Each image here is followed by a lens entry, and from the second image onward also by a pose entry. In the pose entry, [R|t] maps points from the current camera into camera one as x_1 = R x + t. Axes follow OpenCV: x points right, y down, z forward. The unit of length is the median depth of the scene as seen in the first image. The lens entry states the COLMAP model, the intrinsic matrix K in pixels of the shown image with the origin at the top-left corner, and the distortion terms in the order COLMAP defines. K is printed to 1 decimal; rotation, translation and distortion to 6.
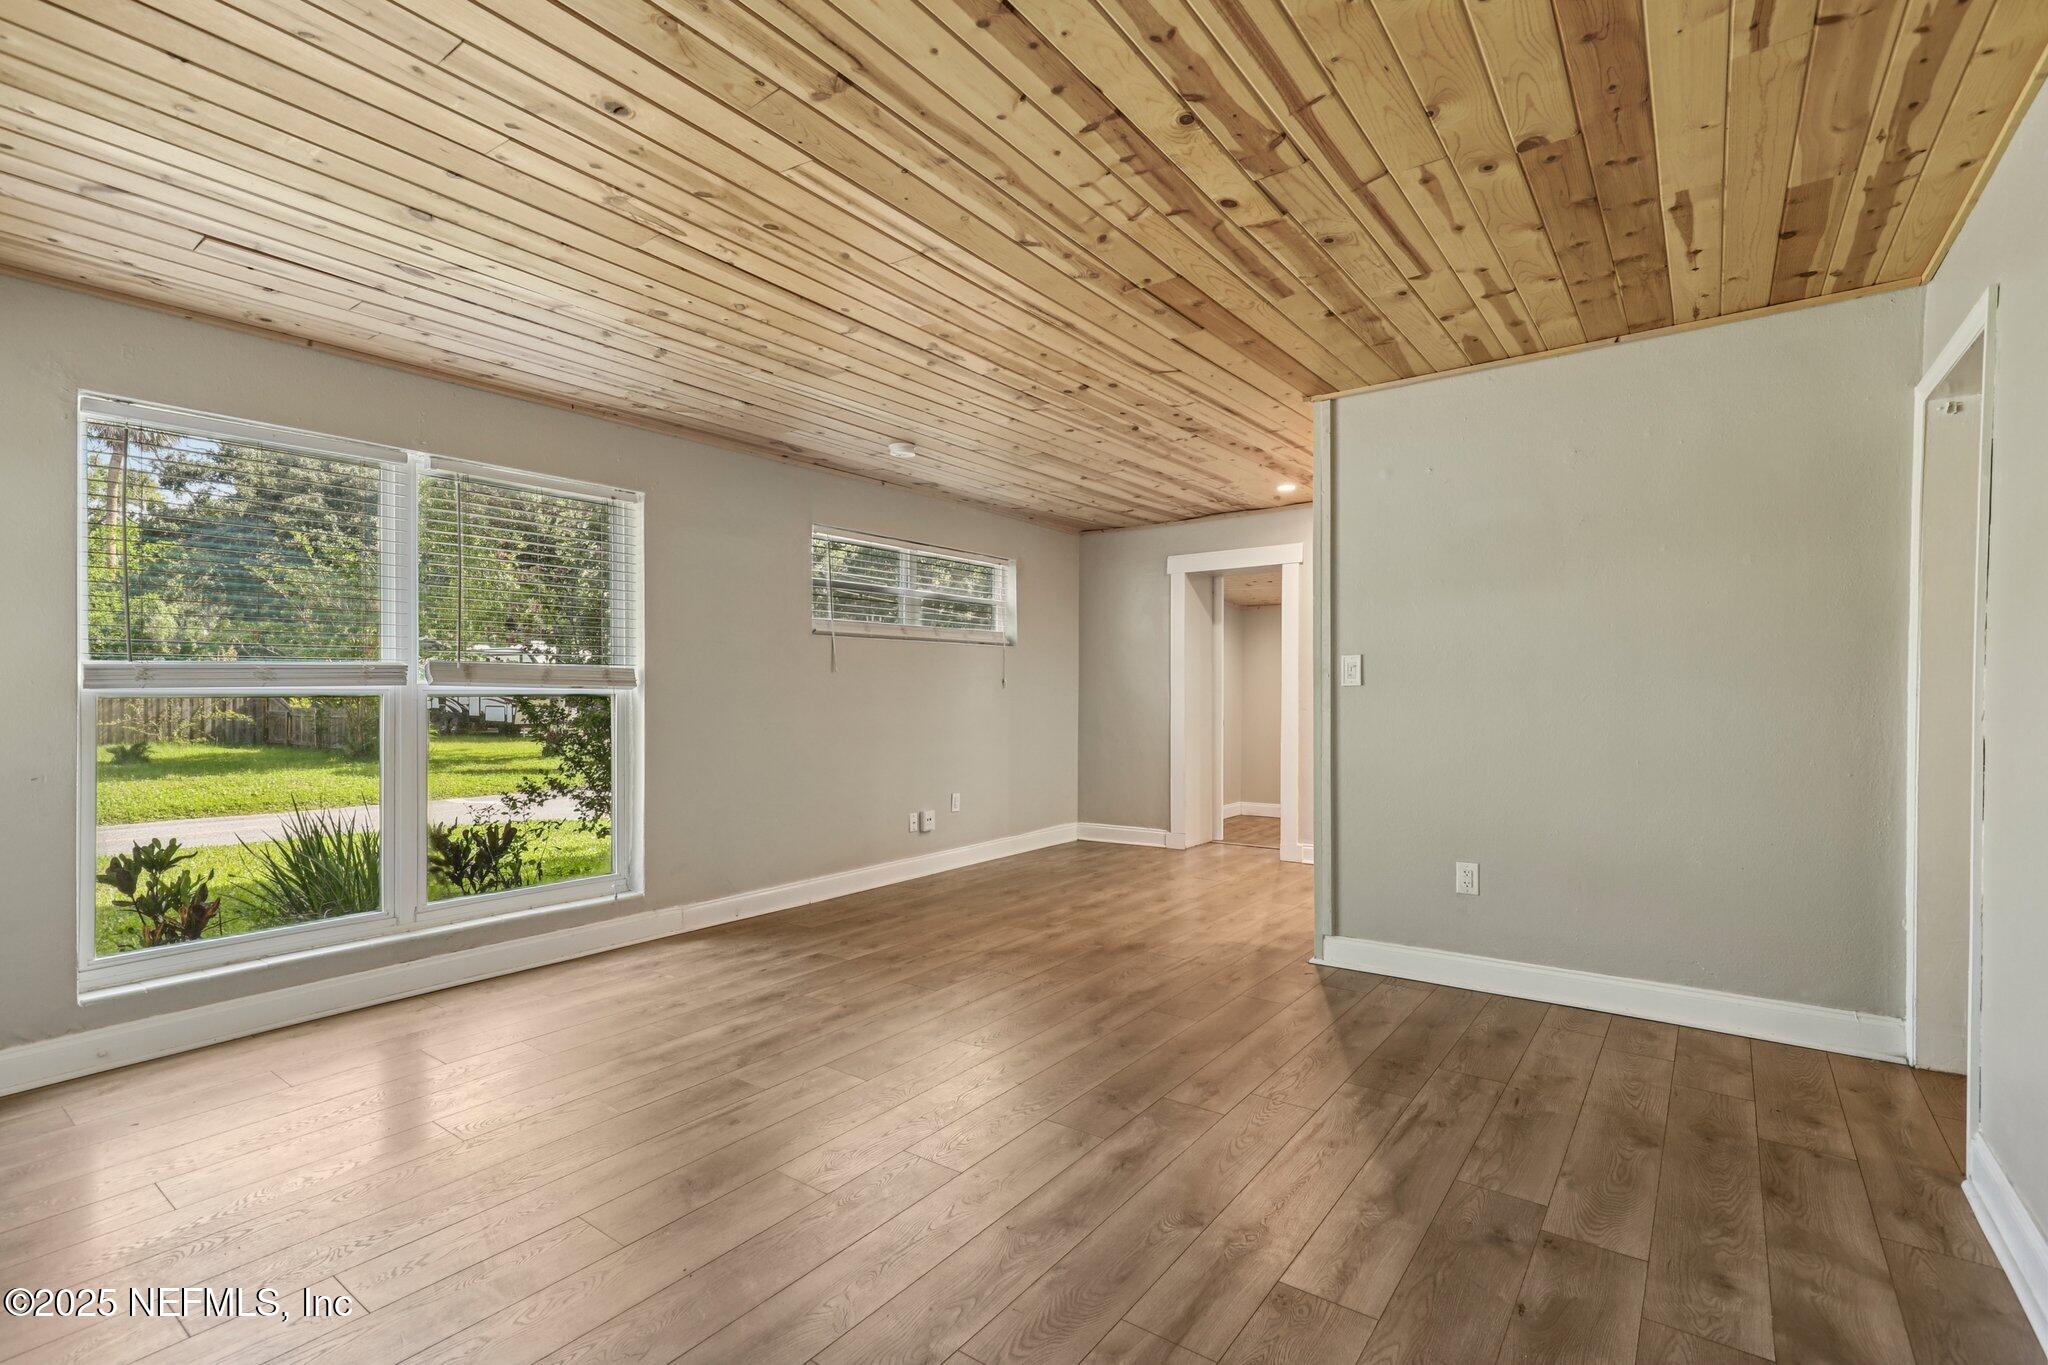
lens RADIAL K [[934.4, 0, 1019.8], [0, 934.4, 700.9], [0, 0, 1]] dist [0.002010, -0.001248]
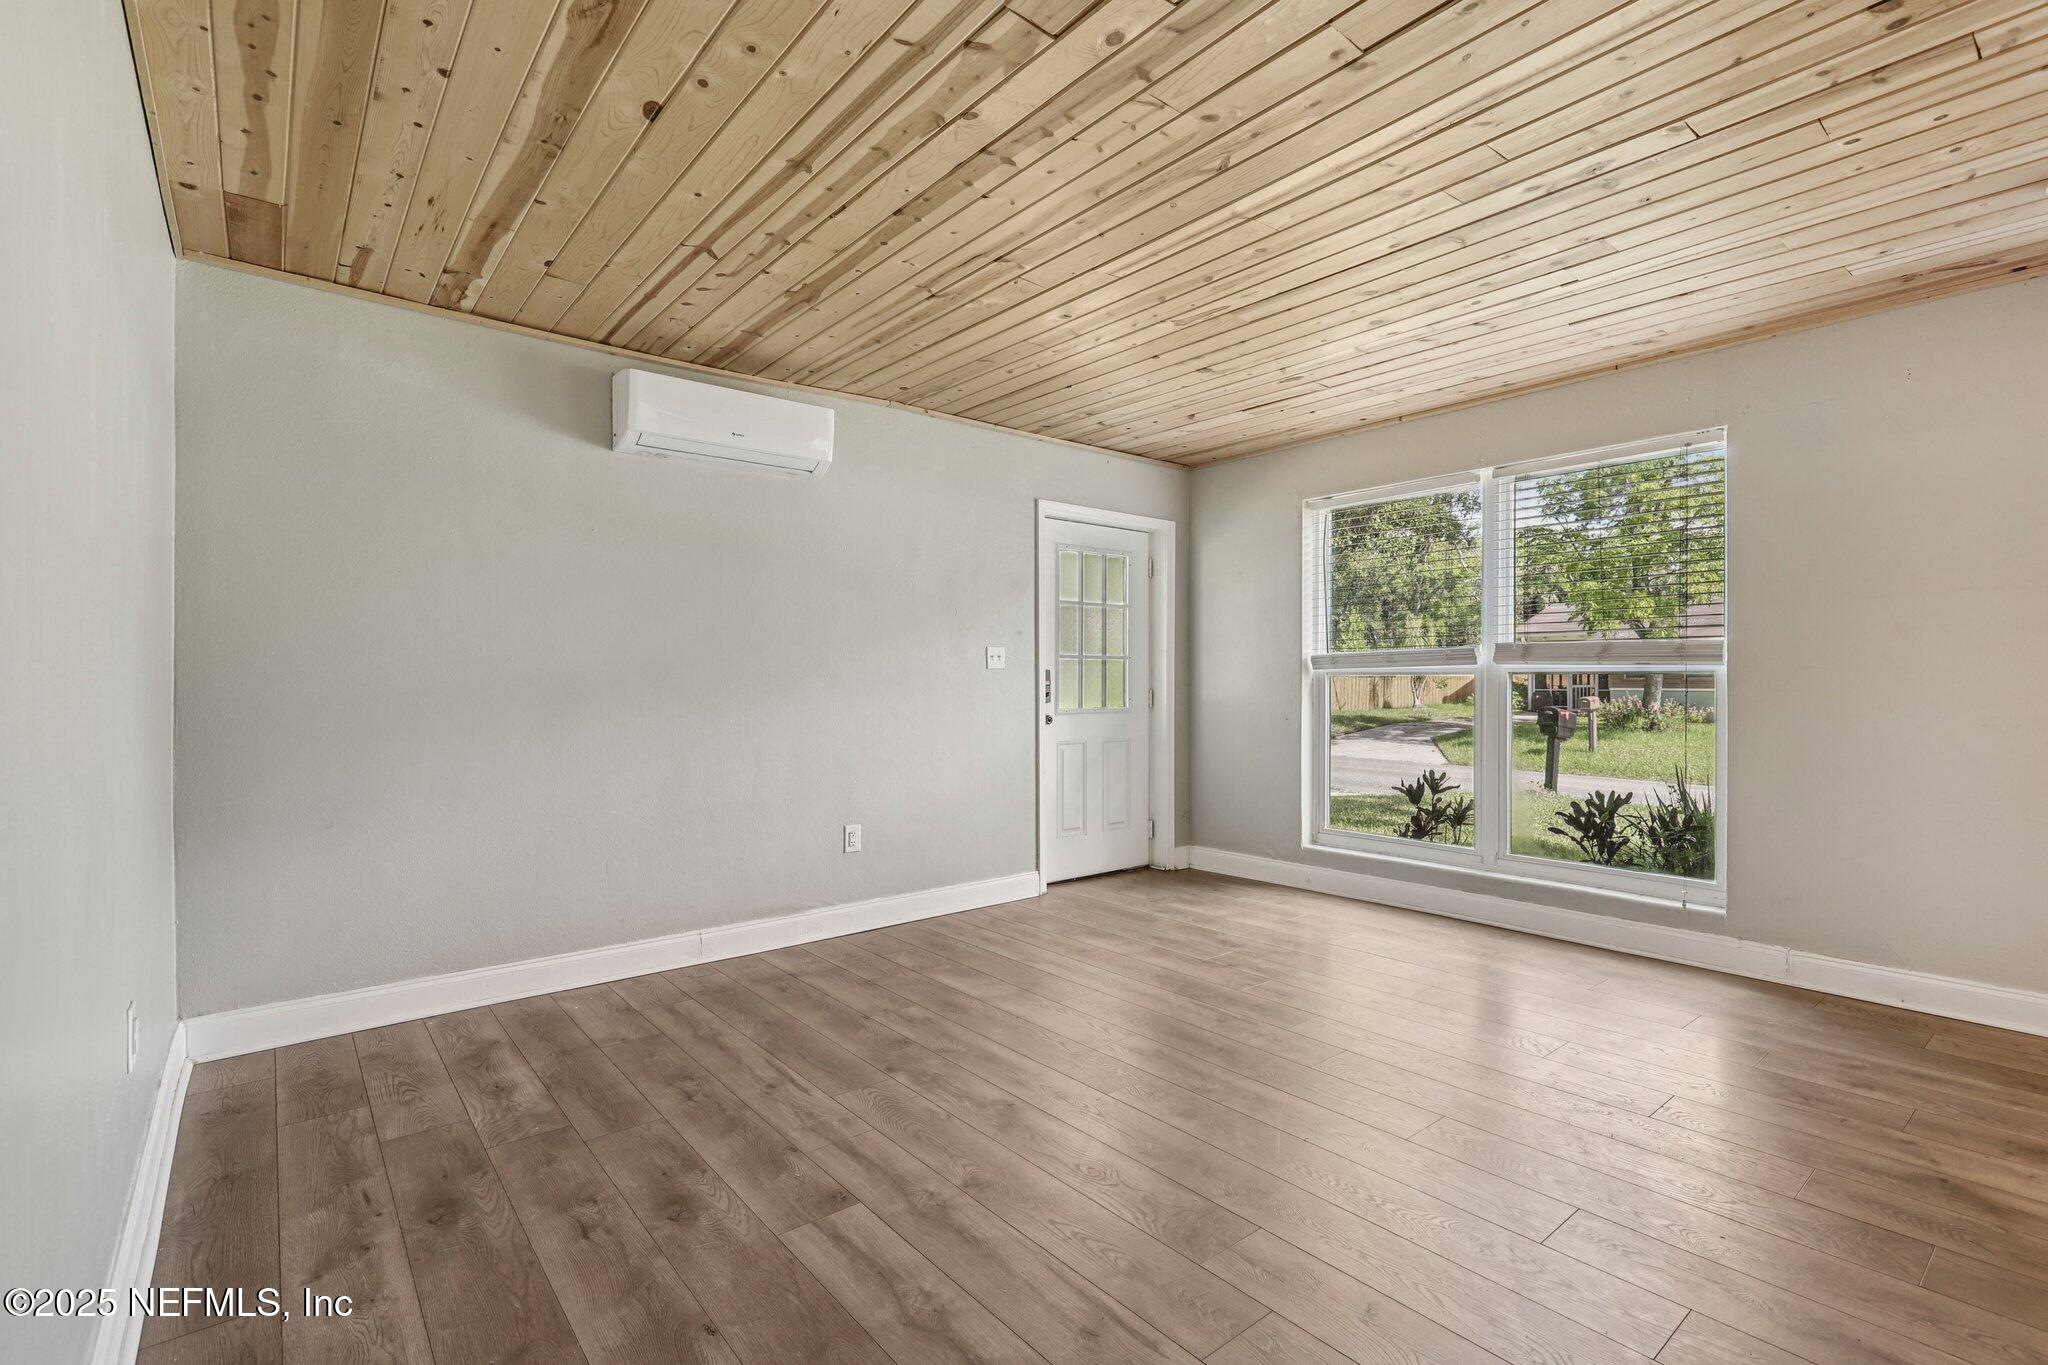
lens RADIAL K [[934.4, 0, 1034.2], [0, 934.4, 674.3], [0, 0, 1]] dist [0.002010, -0.001248]
pose [[-0.236782, -0.003308, -0.971557, 0.662816], [-0.006138, 0.999979, -0.001909, 0.002354], [0.971543, 0.005511, -0.236797, 0.744470]]
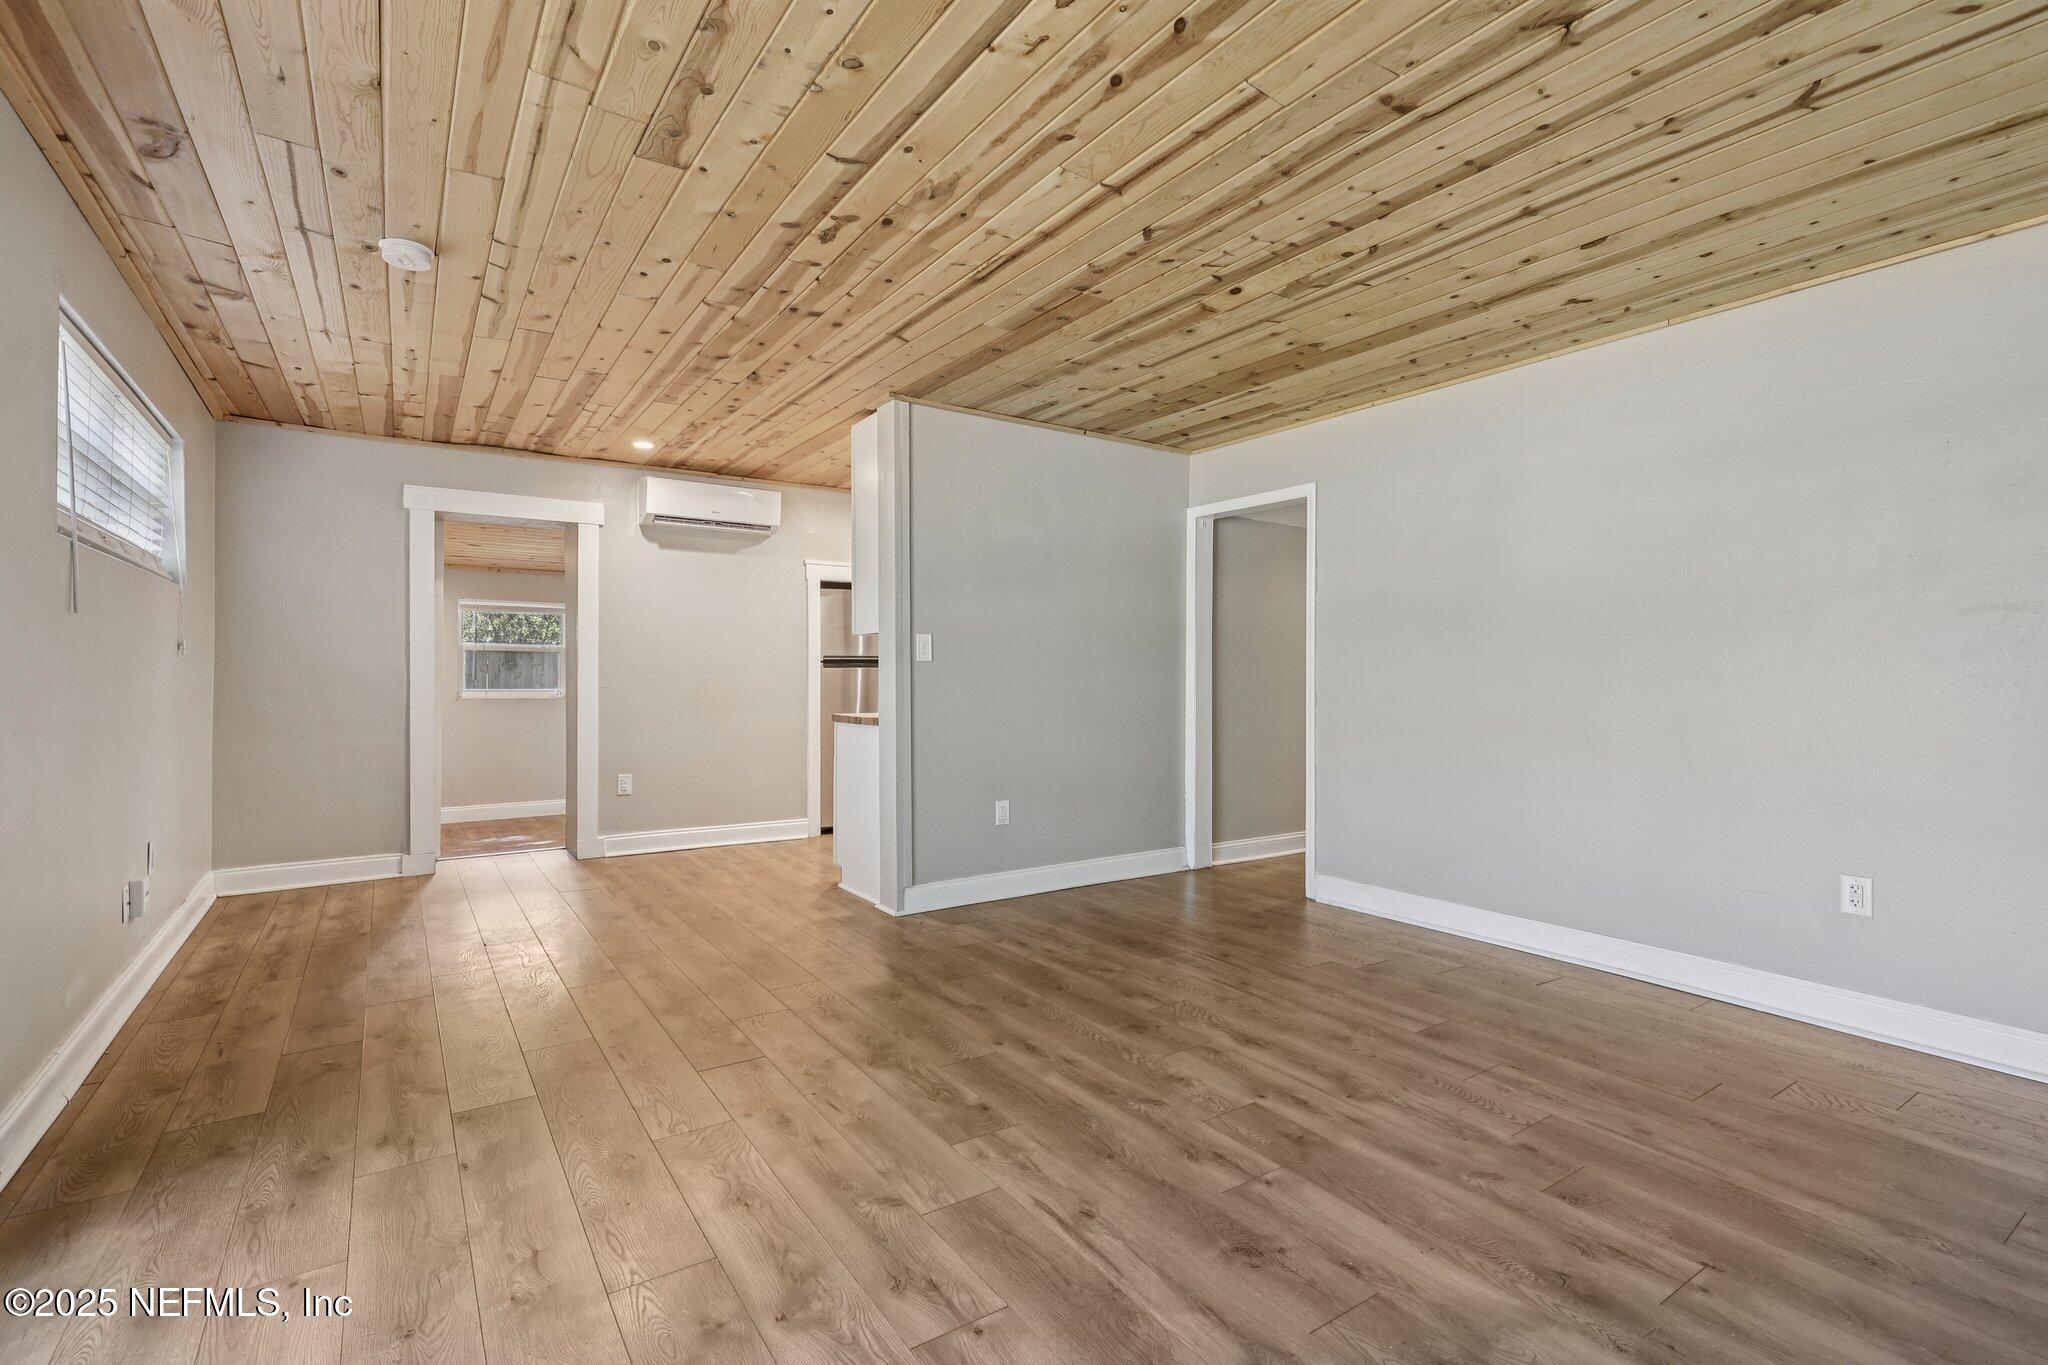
lens RADIAL K [[934.4, 0, 1026.6], [0, 934.4, 680.6], [0, 0, 1]] dist [0.002010, -0.001248]
pose [[0.326327, 0.001965, 0.945255, -0.740636], [0.004653, 0.999982, -0.003685, 0.012779], [-0.945246, 0.005601, 0.326312, 0.564129]]
